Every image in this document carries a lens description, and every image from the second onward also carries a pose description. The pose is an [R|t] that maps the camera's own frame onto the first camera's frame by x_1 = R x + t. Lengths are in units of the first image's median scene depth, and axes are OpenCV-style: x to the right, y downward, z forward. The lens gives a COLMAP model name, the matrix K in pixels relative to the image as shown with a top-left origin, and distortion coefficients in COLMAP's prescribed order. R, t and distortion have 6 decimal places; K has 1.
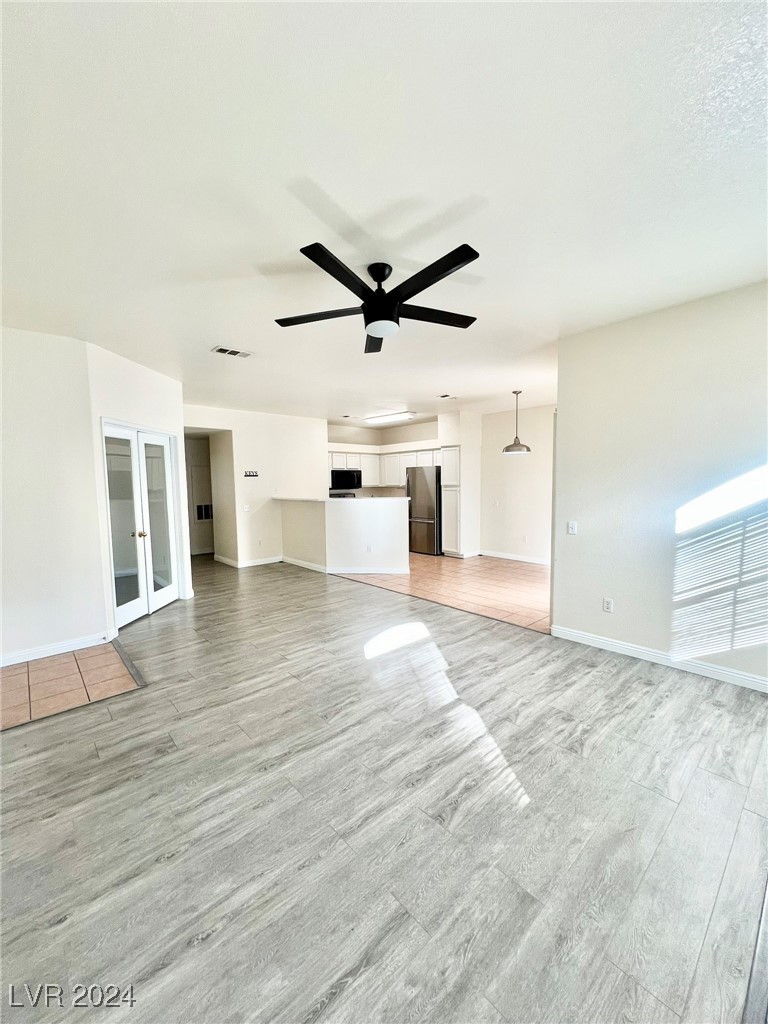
lens RADIAL K [[412.8, 0, 384.0], [0, 412.8, 512.0], [0, 0, 1]] dist [0.000216, -0.000042]
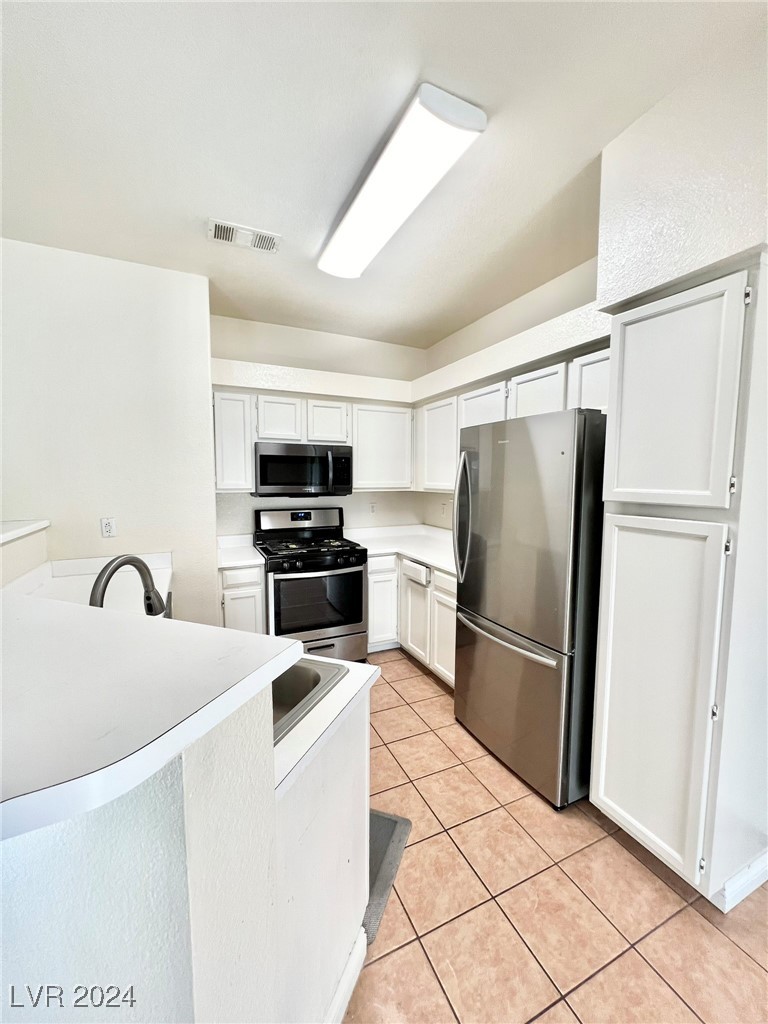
lens RADIAL K [[412.8, 0, 384.0], [0, 412.8, 512.0], [0, 0, 1]] dist [0.000216, -0.000042]
pose [[0.956277, 0.047081, -0.288647, 0.088671], [-0.044630, 0.998890, 0.015070, -0.054517], [0.289037, -0.001529, 0.957317, 0.728780]]
